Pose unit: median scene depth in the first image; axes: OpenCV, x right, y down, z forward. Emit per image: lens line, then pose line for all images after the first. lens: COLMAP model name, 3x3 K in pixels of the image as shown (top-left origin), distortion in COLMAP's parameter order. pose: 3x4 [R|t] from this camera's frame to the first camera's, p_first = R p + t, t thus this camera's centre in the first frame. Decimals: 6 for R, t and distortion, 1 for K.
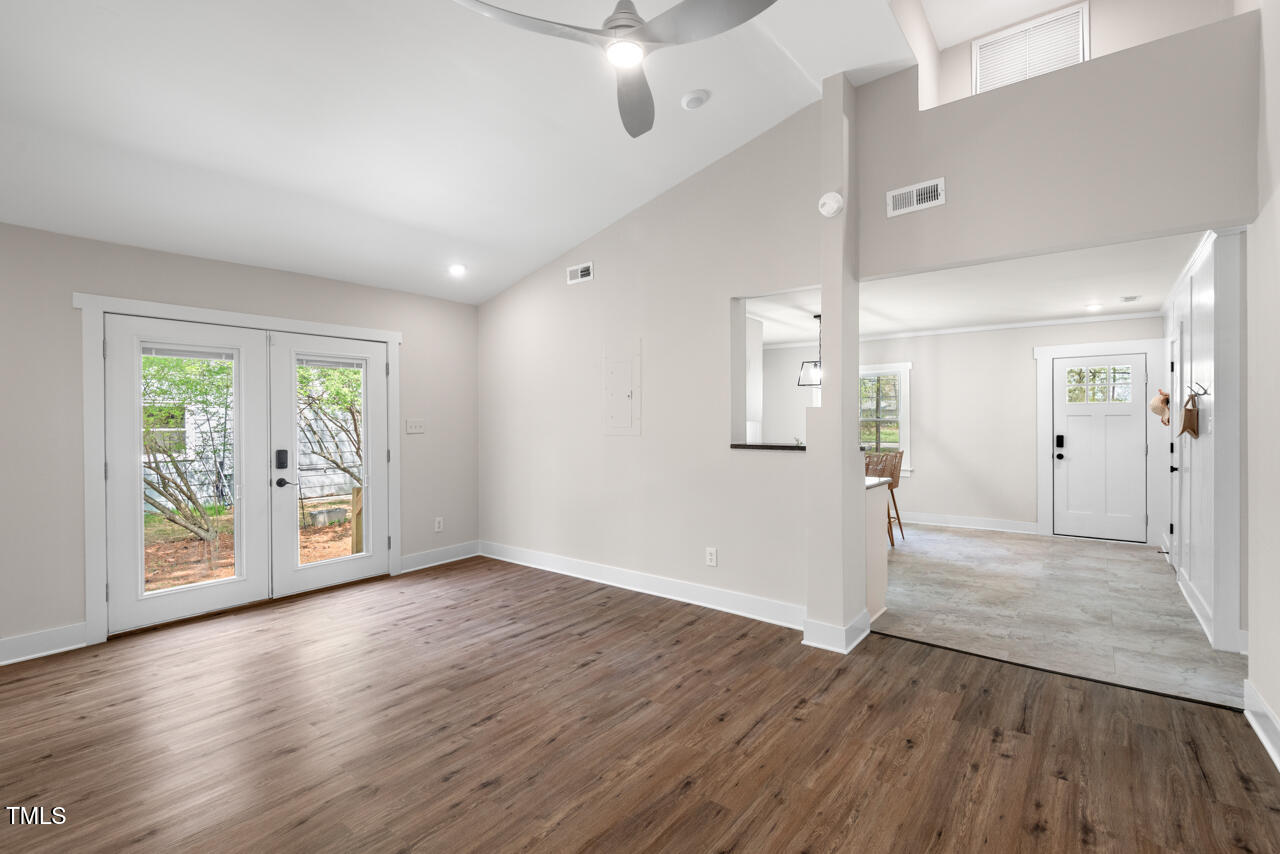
lens RADIAL K [[576.6, 0, 642.5], [0, 576.6, 421.1], [0, 0, 1]] dist [-0.004099, -0.002527]
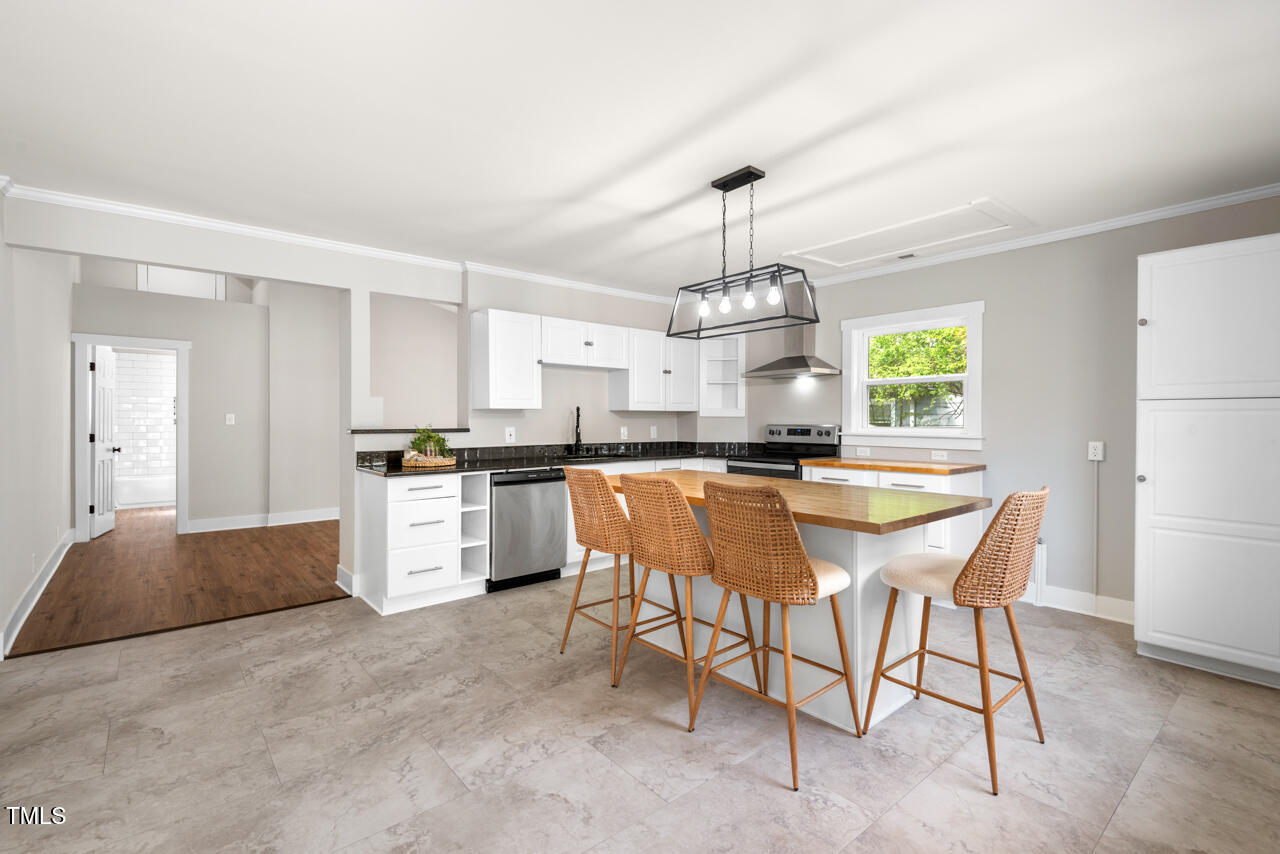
lens RADIAL K [[576.6, 0, 643.6], [0, 576.6, 425.4], [0, 0, 1]] dist [-0.004099, -0.002527]
pose [[-0.193736, 0.008511, -0.981017, 1.533193], [0.001582, 0.999964, 0.008363, 0.028320], [0.981052, 0.000068, -0.193742, 1.972356]]
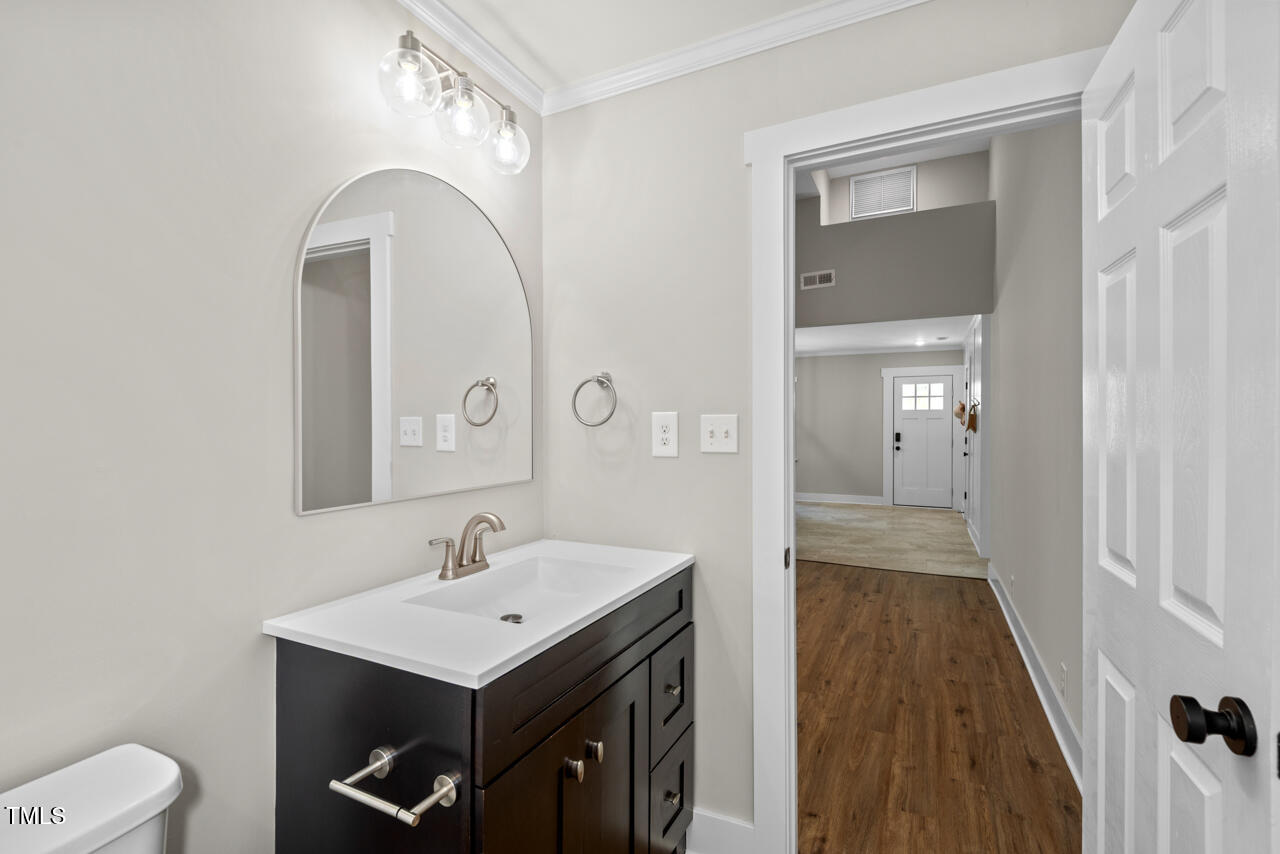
lens RADIAL K [[576.6, 0, 636.6], [0, 576.6, 425.5], [0, 0, 1]] dist [-0.004099, -0.002527]
pose [[0.979793, 0.004613, 0.199963, -0.331168], [-0.005251, 0.999983, 0.002662, 0.013611], [-0.199947, -0.003658, 0.979800, -0.458777]]
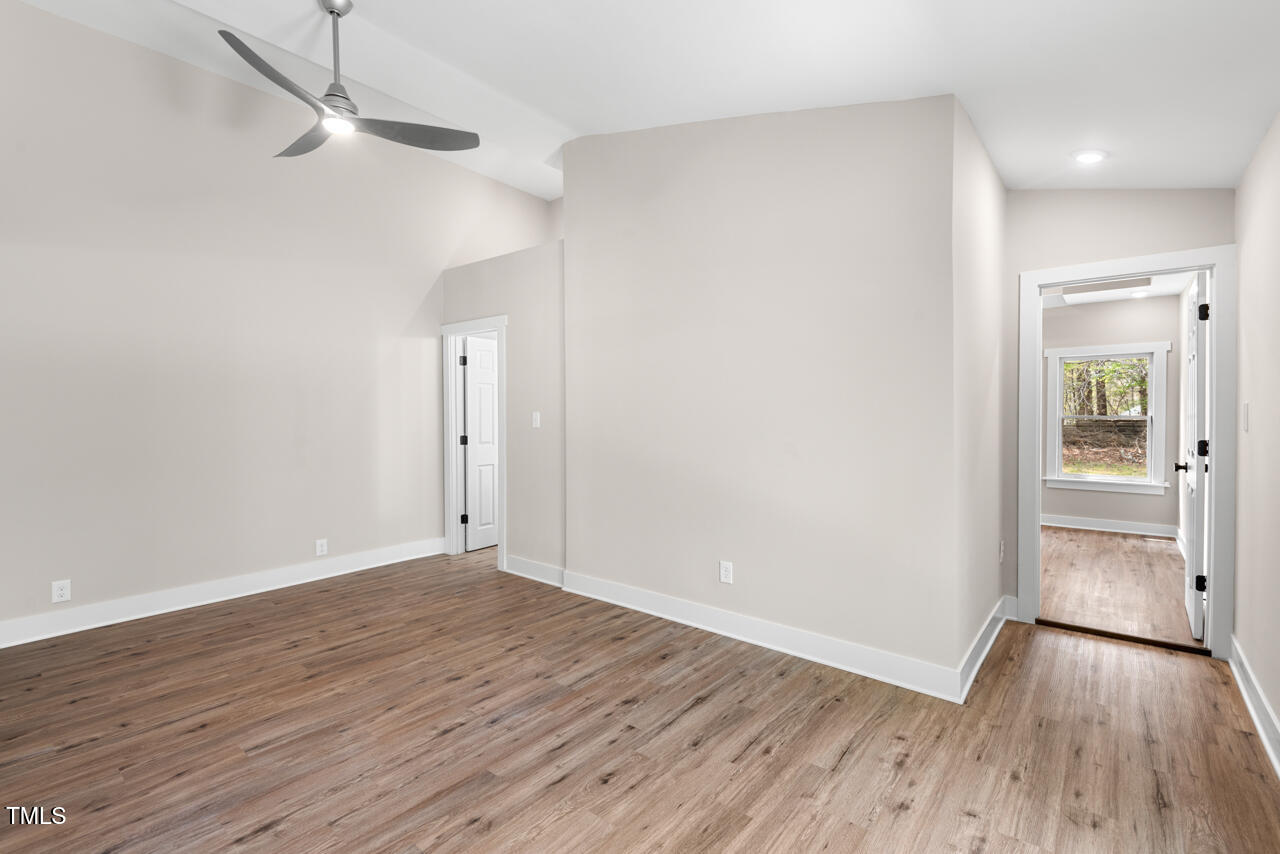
lens RADIAL K [[576.6, 0, 650.4], [0, 576.6, 422.1], [0, 0, 1]] dist [-0.004099, -0.002527]
pose [[-0.999906, 0.007627, 0.011397, -0.488029], [0.007814, 0.999833, 0.016494, 0.006949], [-0.011270, 0.016582, -0.999799, 1.530782]]
